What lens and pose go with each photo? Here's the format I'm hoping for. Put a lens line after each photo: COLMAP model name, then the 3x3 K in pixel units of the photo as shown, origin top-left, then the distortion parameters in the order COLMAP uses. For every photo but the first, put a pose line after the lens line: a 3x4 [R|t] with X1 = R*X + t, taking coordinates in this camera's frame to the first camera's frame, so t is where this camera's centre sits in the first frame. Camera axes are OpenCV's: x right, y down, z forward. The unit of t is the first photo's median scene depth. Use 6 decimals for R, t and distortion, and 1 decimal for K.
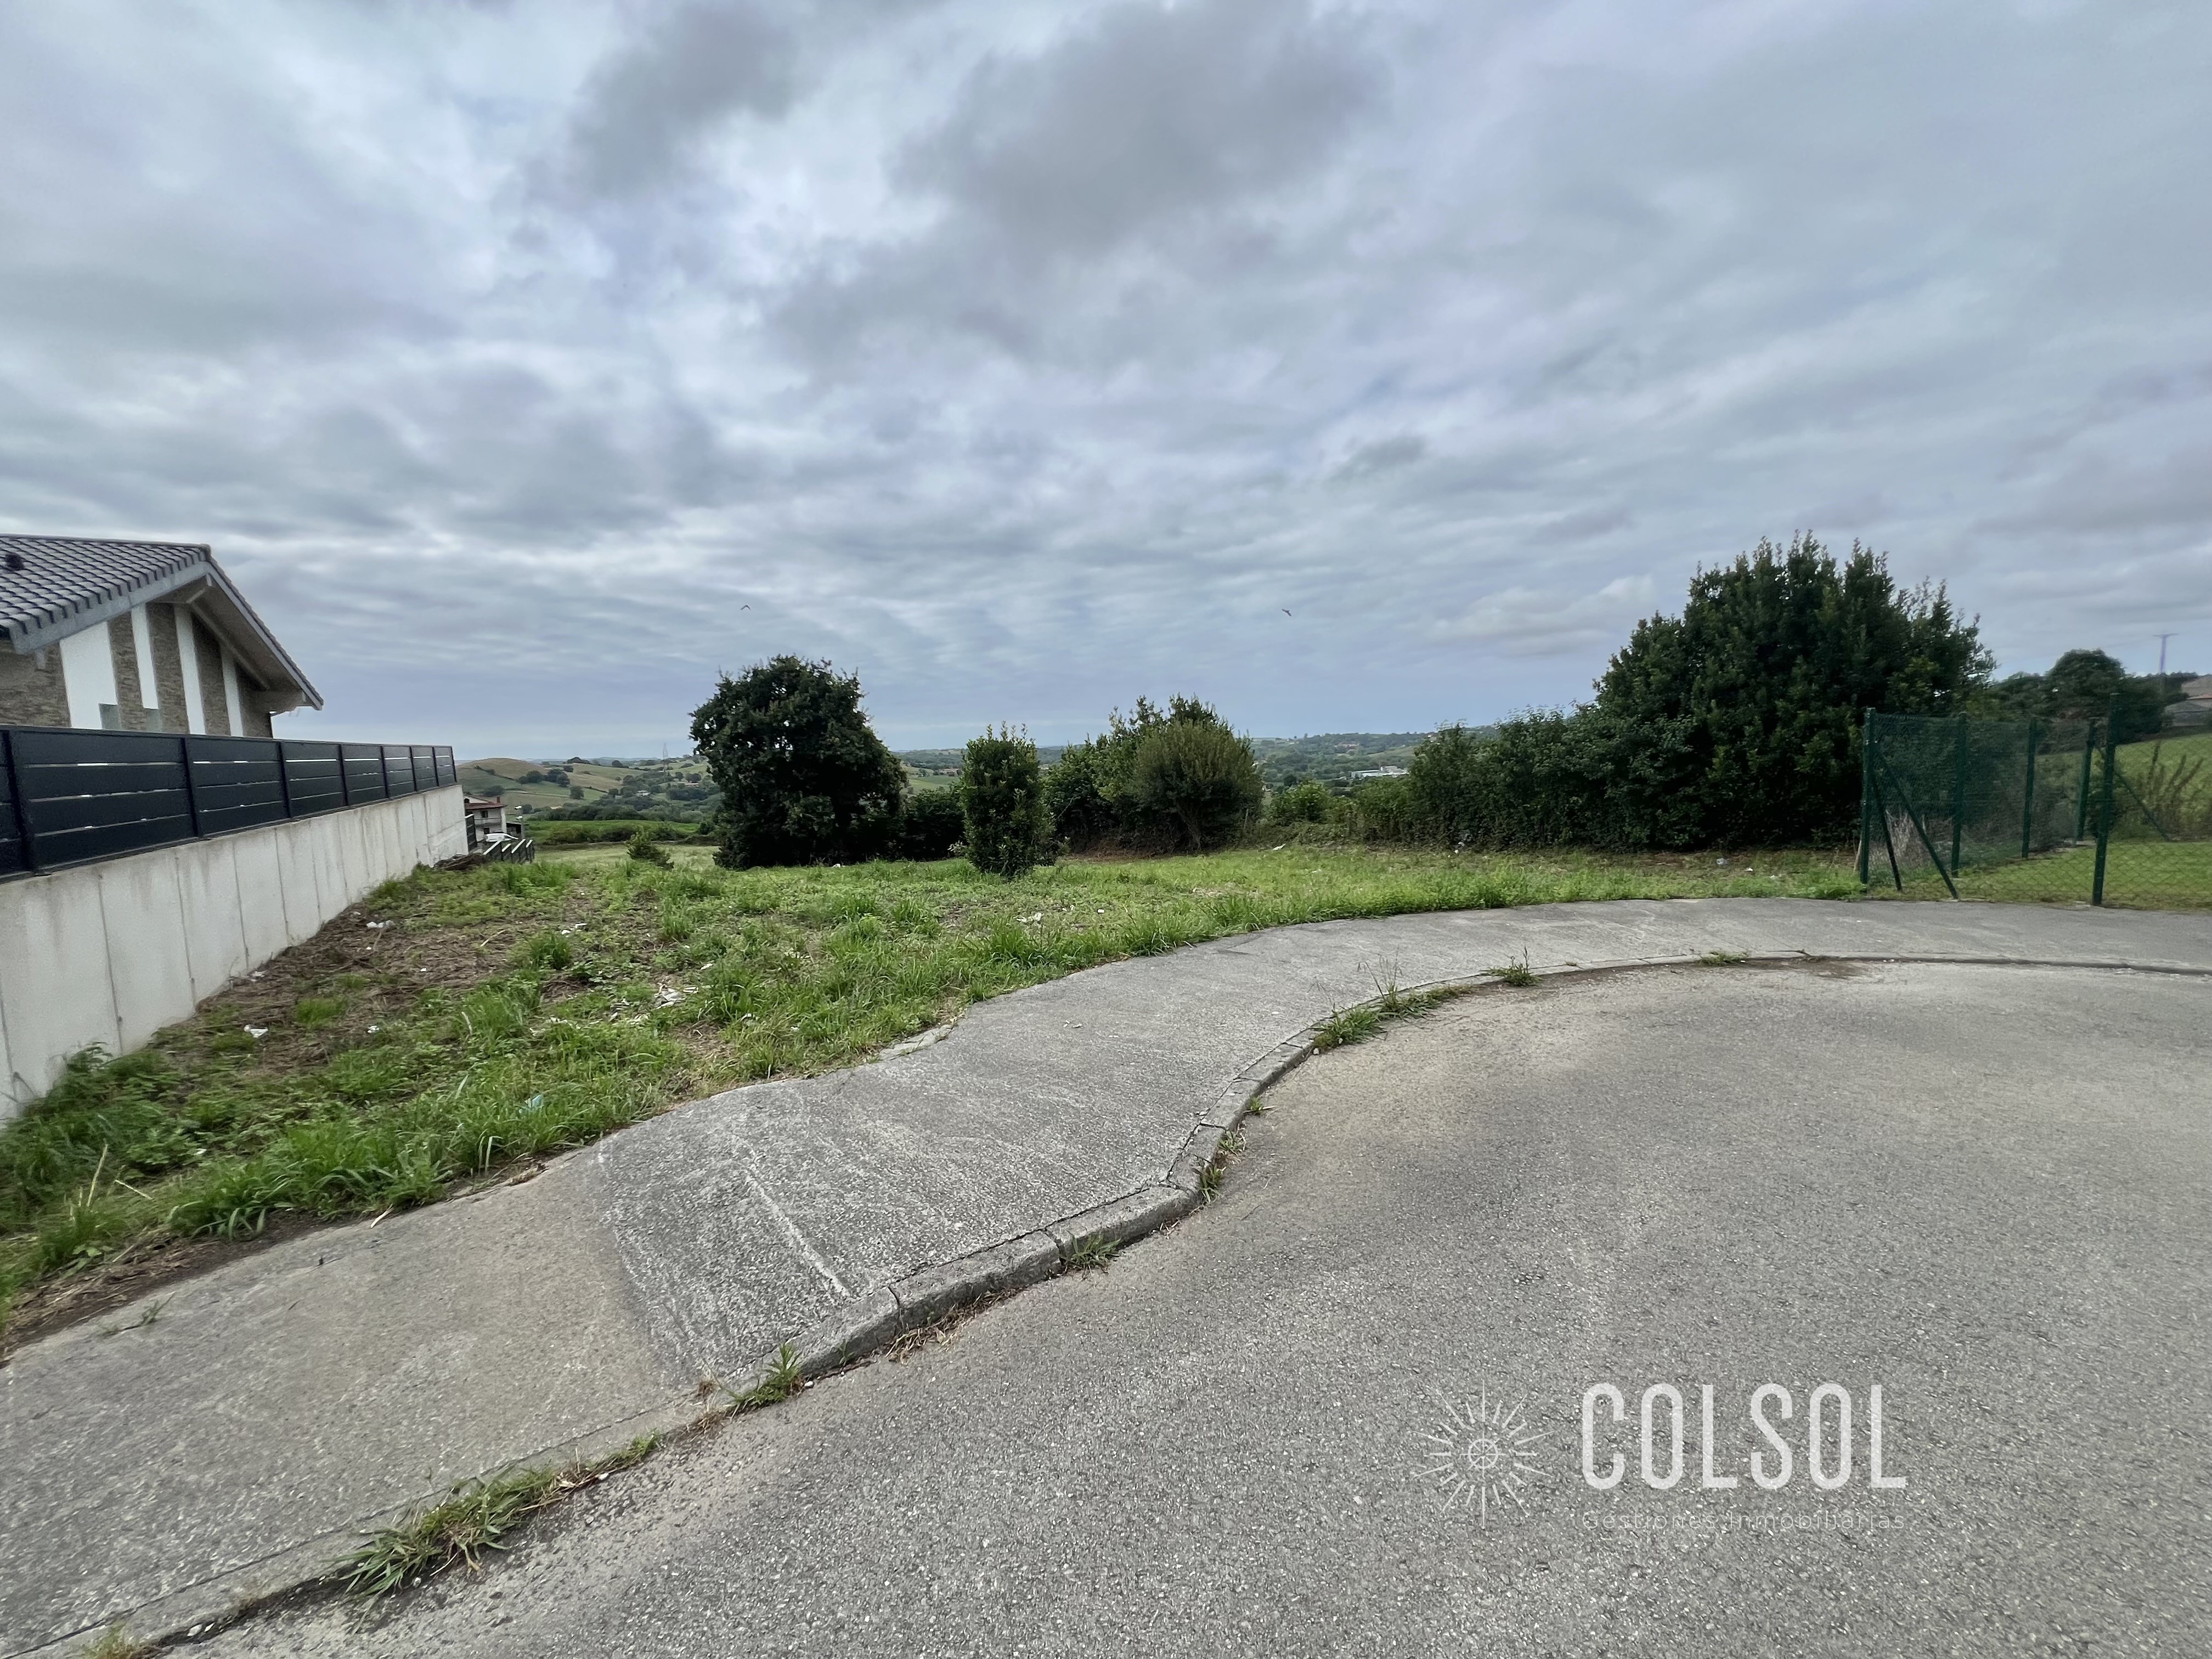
lens RADIAL K [[888.1, 0, 1092.4], [0, 888.1, 831.5], [0, 0, 1]] dist [0.000194, -0.000203]
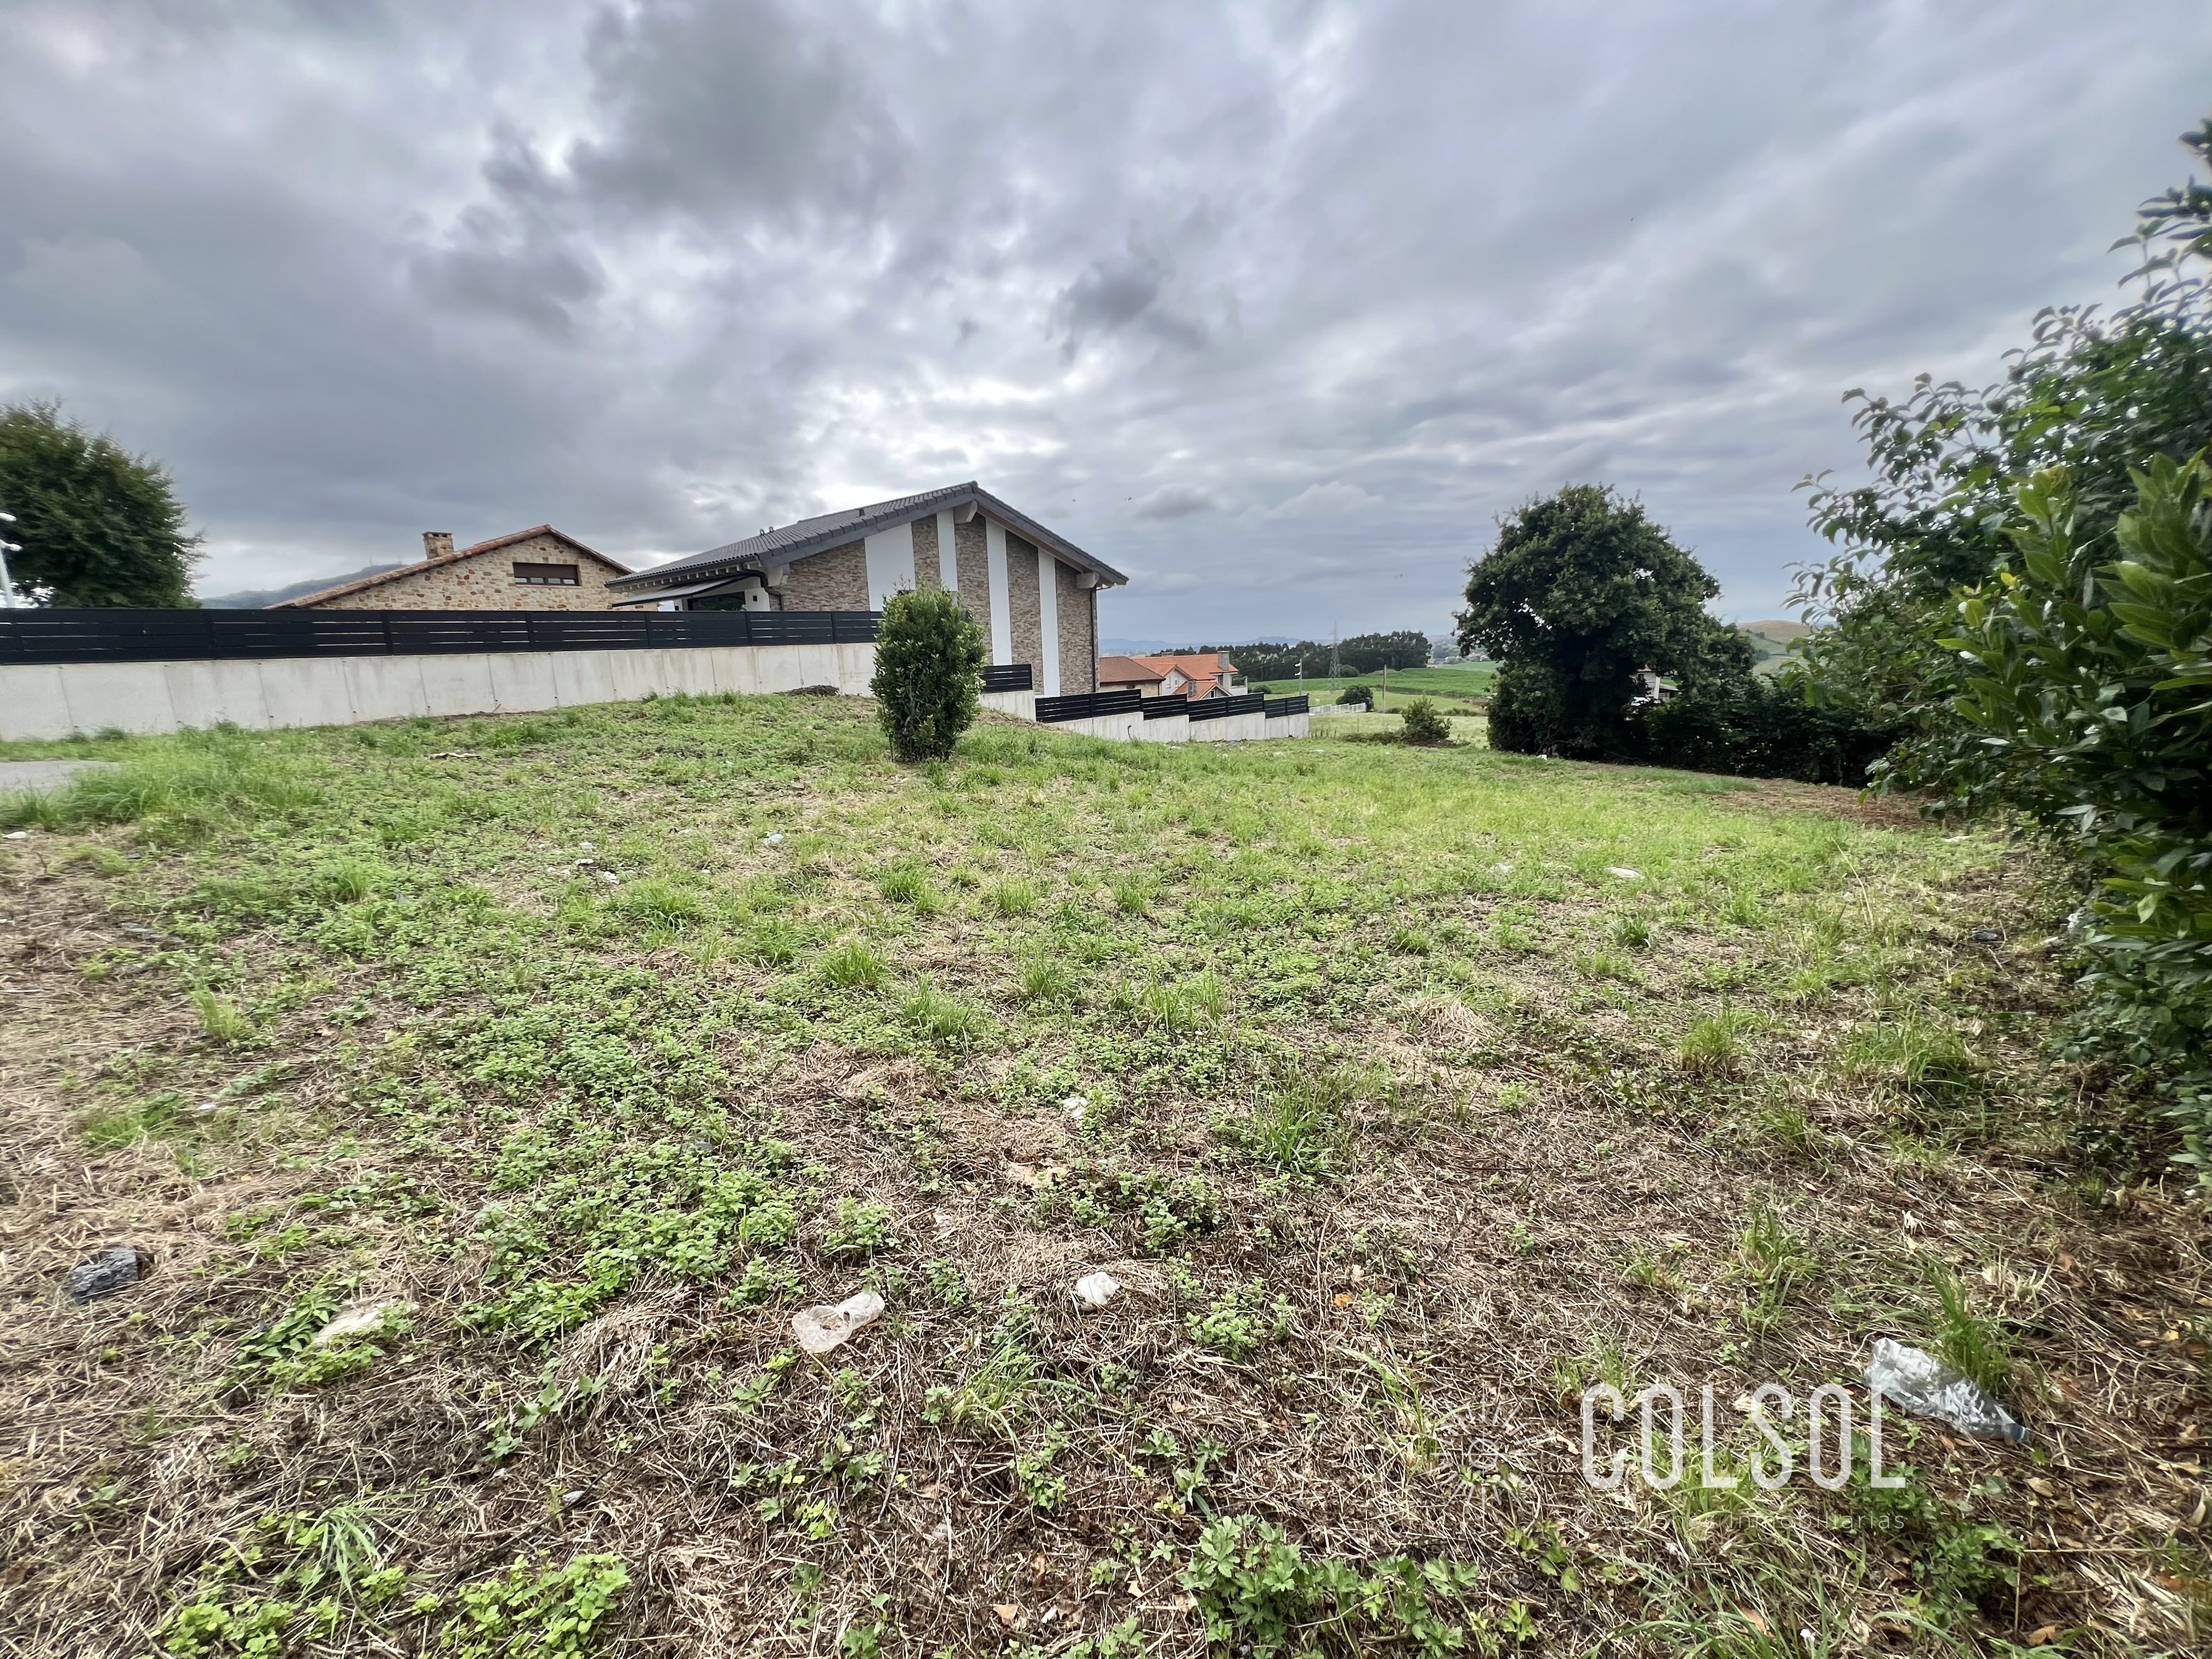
lens RADIAL K [[889.2, 0, 1096.8], [0, 889.2, 850.2], [0, 0, 1]] dist [-0.002406, 0.001482]
pose [[0.320321, 0.233533, -0.918072, 0.353476], [-0.074827, 0.972346, 0.221232, -0.028605], [0.944349, -0.002168, 0.328938, 0.377819]]
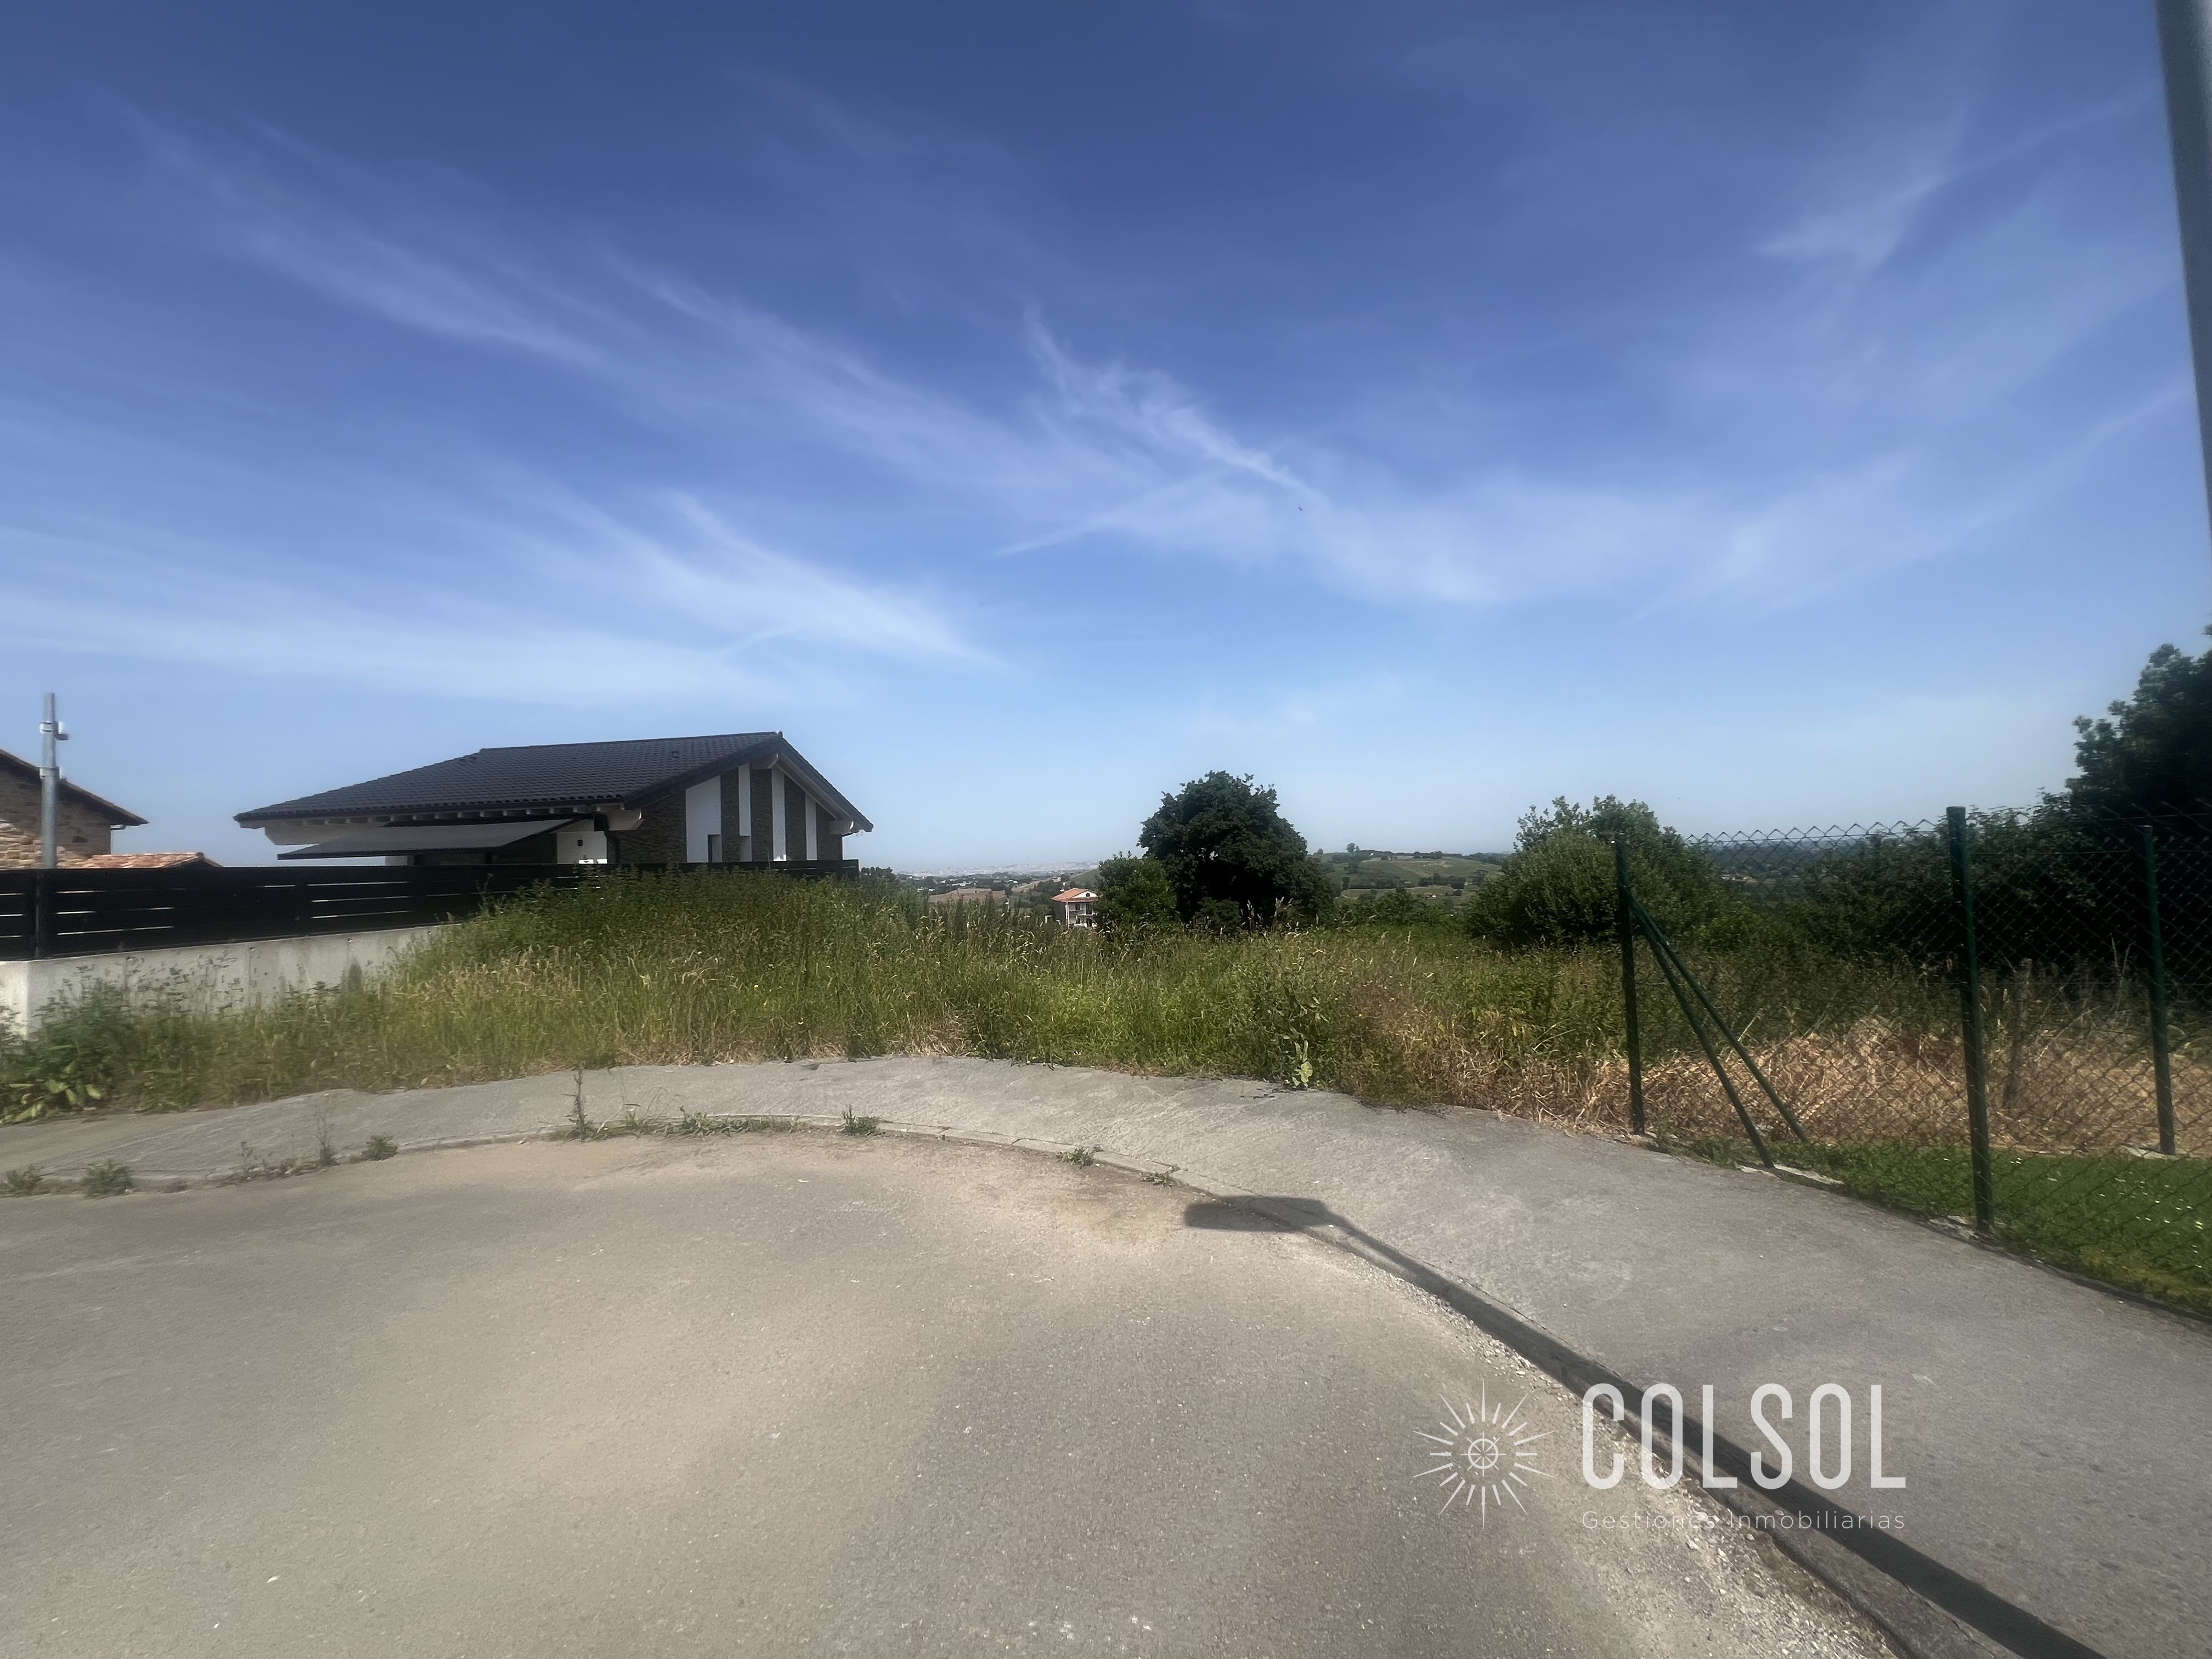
lens RADIAL K [[889.2, 0, 1089.9], [0, 889.2, 820.2], [0, 0, 1]] dist [-0.002406, 0.001482]
pose [[0.793204, -0.024056, -0.608480, 0.213134], [-0.053198, 0.992662, -0.108593, -0.012949], [0.606628, 0.118506, 0.786104, 0.063443]]
